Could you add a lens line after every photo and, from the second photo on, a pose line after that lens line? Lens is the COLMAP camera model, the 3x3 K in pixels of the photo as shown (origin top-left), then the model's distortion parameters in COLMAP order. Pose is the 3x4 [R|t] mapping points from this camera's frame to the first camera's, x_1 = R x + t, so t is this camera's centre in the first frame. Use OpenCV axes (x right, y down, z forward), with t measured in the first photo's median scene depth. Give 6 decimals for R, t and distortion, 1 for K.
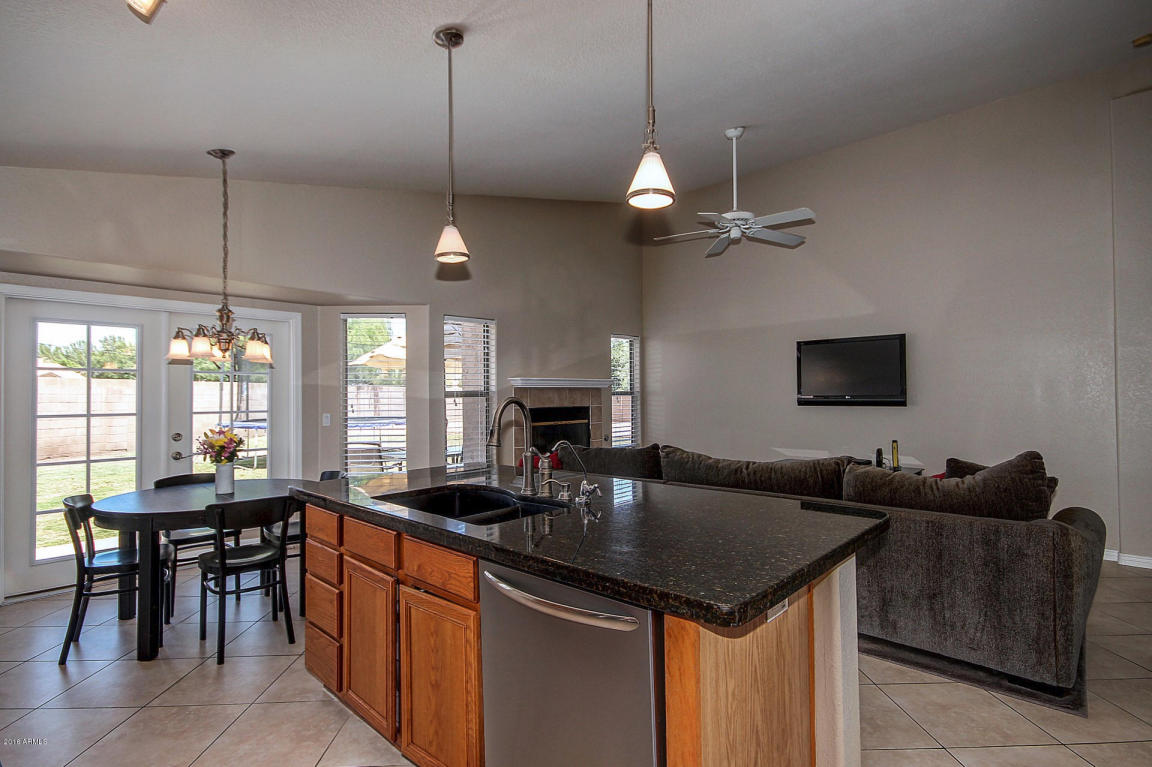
lens RADIAL K [[563.0, 0, 578.0], [0, 563.0, 387.3], [0, 0, 1]] dist [0.018009, -0.012509]
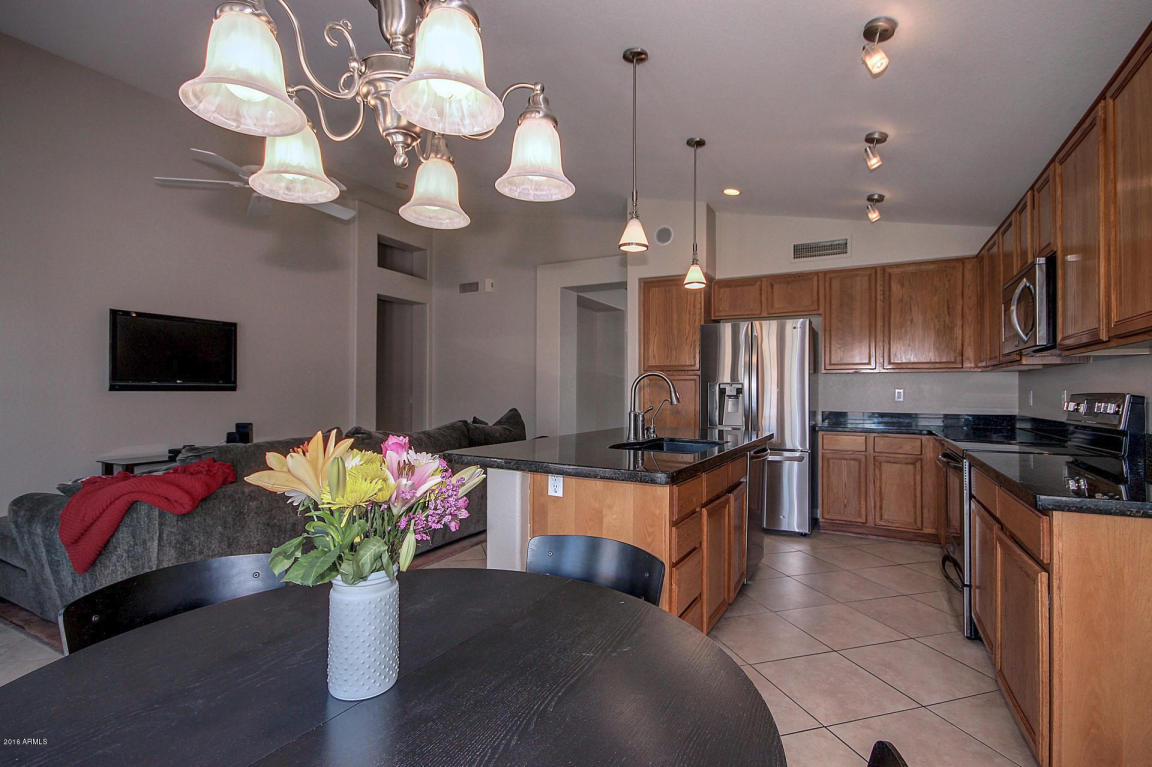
lens RADIAL K [[553.4, 0, 576.0], [0, 553.4, 383.5], [0, 0, 1]] dist [0.000865, -0.000096]
pose [[-0.267253, 0.019601, 0.963427, -0.704957], [-0.015214, 0.999583, -0.024557, 0.041313], [-0.963506, -0.021220, -0.266843, 0.752796]]
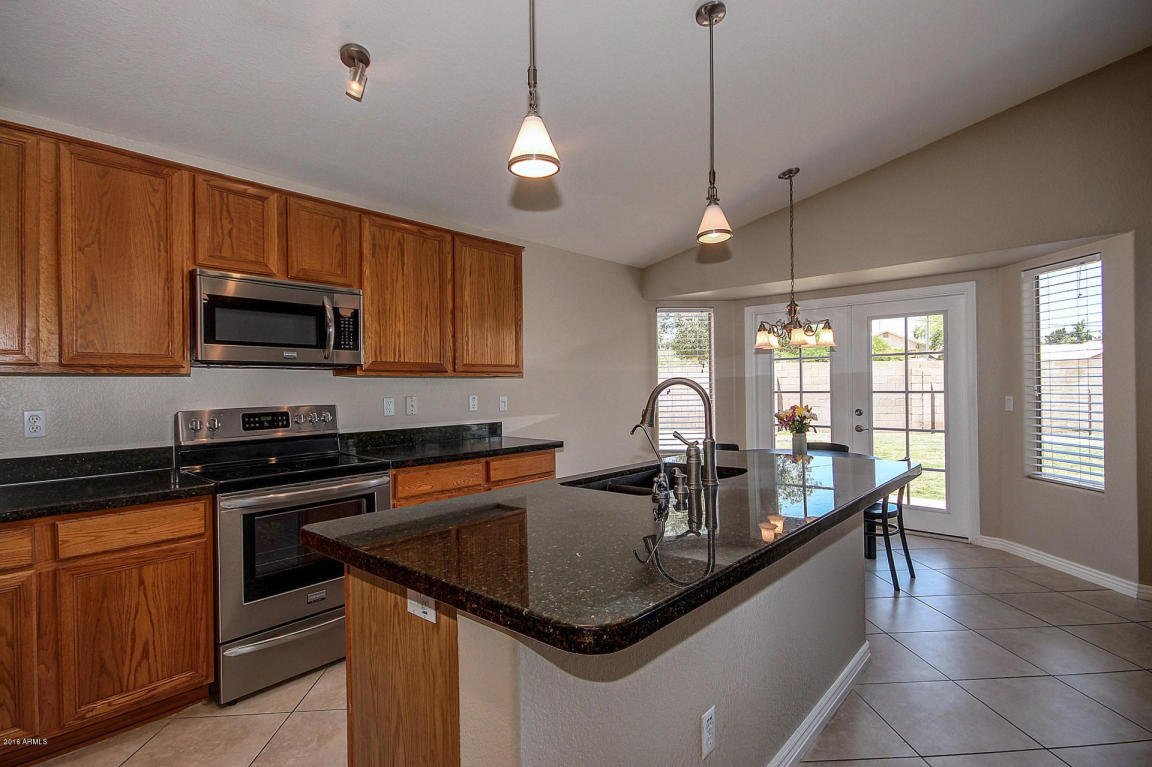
lens RADIAL K [[553.4, 0, 576.0], [0, 553.4, 383.5], [0, 0, 1]] dist [0.000865, -0.000096]
pose [[0.036050, 0.001459, -0.999349, 0.386262], [0.028951, 0.999578, 0.002504, 0.009091], [0.998931, -0.029023, 0.035992, 0.375930]]
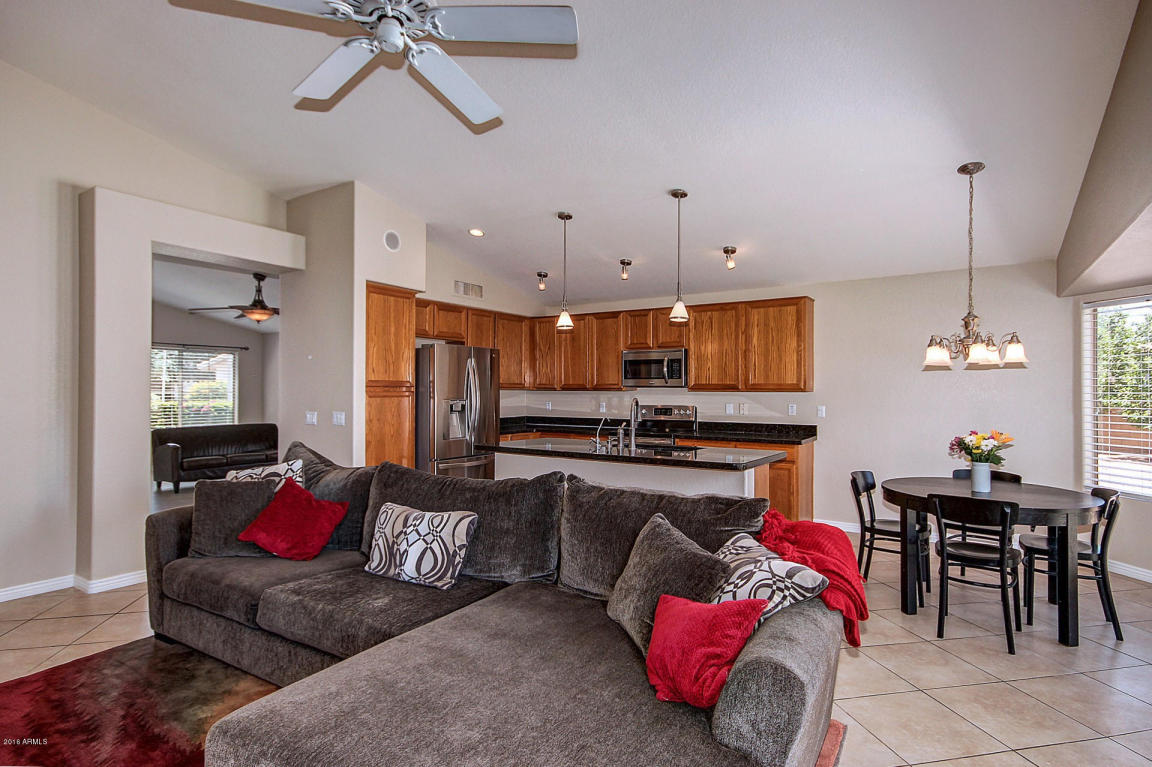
lens RADIAL K [[591.0, 0, 576.0], [0, 591.0, 383.5], [0, 0, 1]] dist [0.000528, 0.000016]
pose [[-0.982530, 0.002029, -0.186094, 0.226715], [0.006676, 0.999681, -0.024351, 0.007324], [0.185985, -0.025168, -0.982230, 1.463837]]
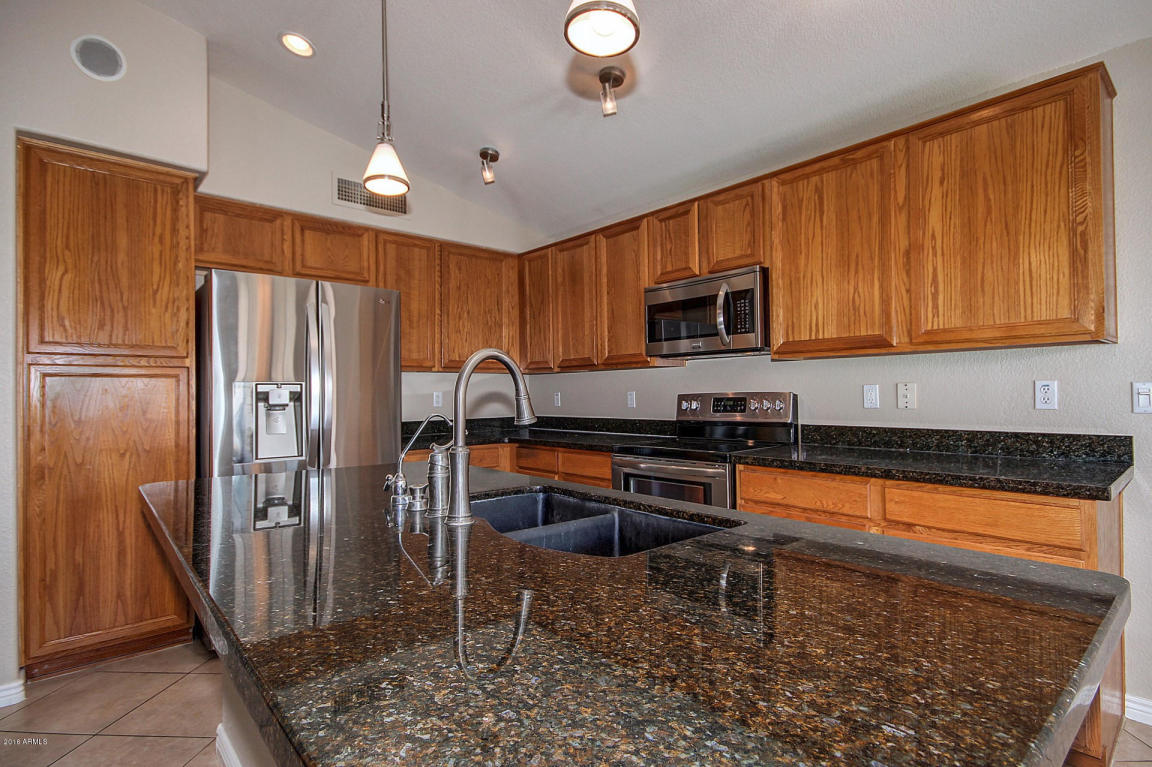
lens RADIAL K [[563.0, 0, 578.0], [0, 563.0, 387.3], [0, 0, 1]] dist [0.018009, -0.012509]
pose [[-0.996685, 0.019229, 0.079051, -0.132365], [0.017158, 0.999494, -0.026797, 0.036816], [-0.079526, -0.025351, -0.996510, 0.767971]]
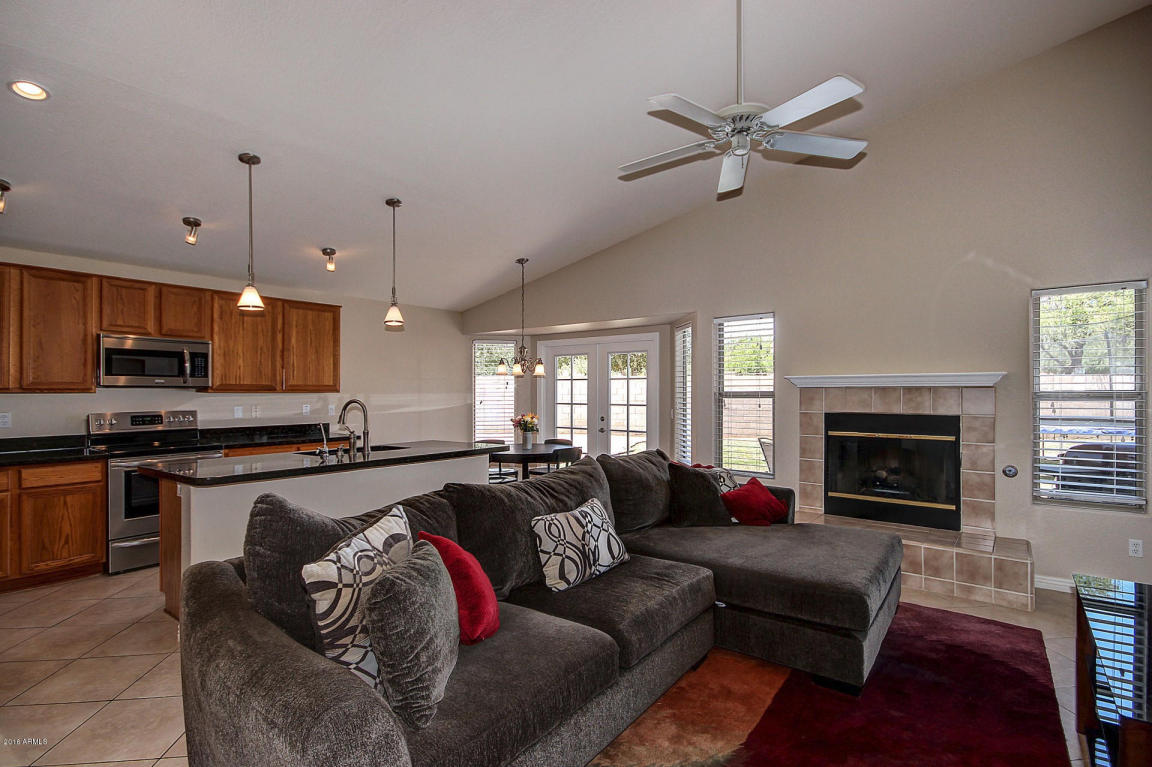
lens RADIAL K [[563.0, 0, 578.0], [0, 563.0, 387.3], [0, 0, 1]] dist [0.018009, -0.012509]
pose [[0.096480, 0.000679, -0.995335, 0.886605], [0.015349, 0.999880, 0.002170, -0.008695], [0.995217, -0.015487, 0.096458, 0.752989]]
